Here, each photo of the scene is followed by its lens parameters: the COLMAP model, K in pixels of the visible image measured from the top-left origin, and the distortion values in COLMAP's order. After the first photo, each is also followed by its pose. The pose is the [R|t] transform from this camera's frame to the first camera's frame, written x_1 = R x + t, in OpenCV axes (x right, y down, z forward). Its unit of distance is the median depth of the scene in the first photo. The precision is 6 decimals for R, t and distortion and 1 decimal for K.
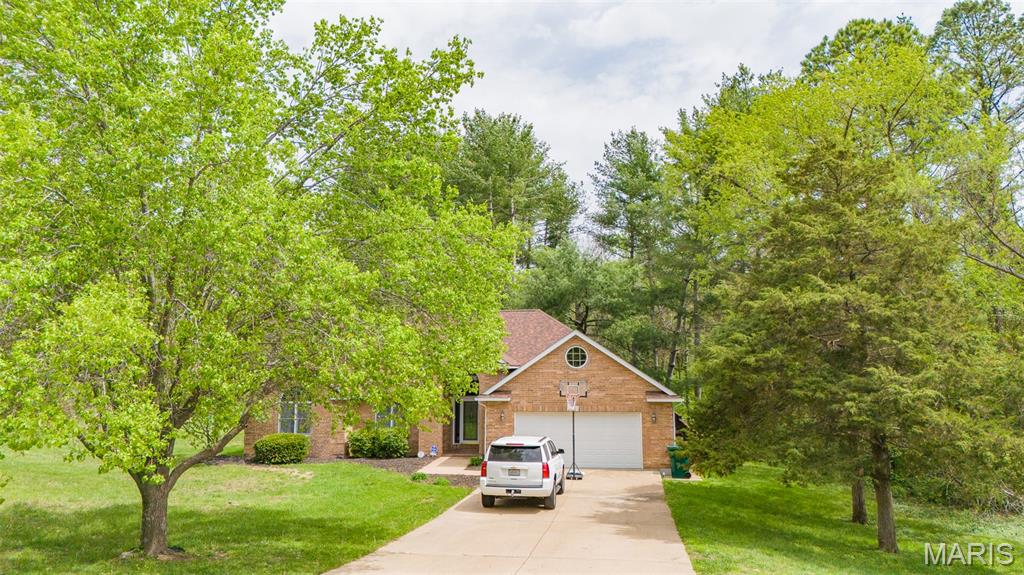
lens RADIAL K [[733.5, 0, 536.8], [0, 733.5, 291.1], [0, 0, 1]] dist [0.081215, -0.080465]
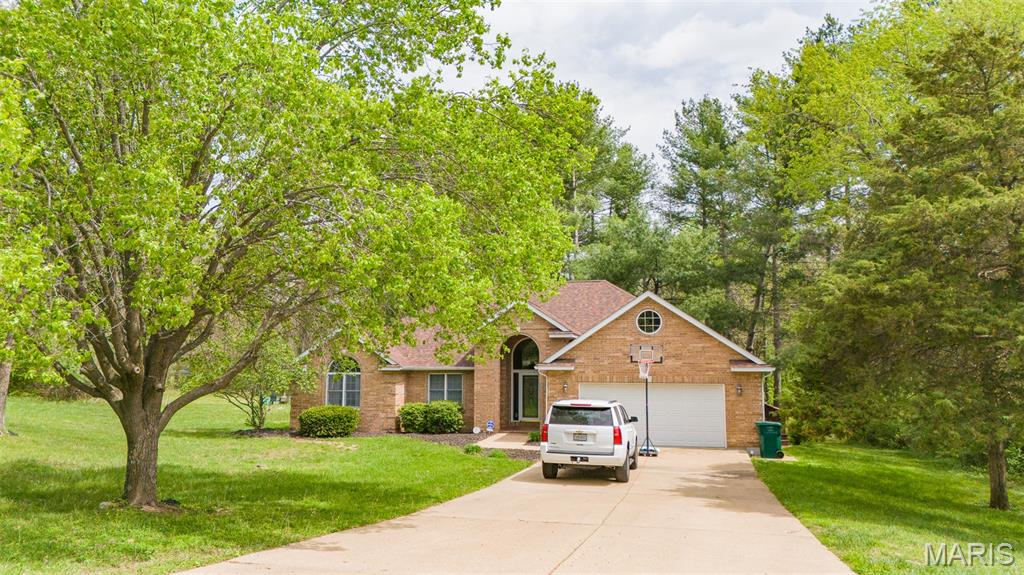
lens RADIAL K [[749.3, 0, 540.4], [0, 749.3, 287.8], [0, 0, 1]] dist [0.085904, -0.087273]
pose [[0.996903, -0.000292, -0.078640, -0.006060], [0.000510, 0.999996, 0.002760, 0.052382], [0.078639, -0.002791, 0.996899, 0.096377]]
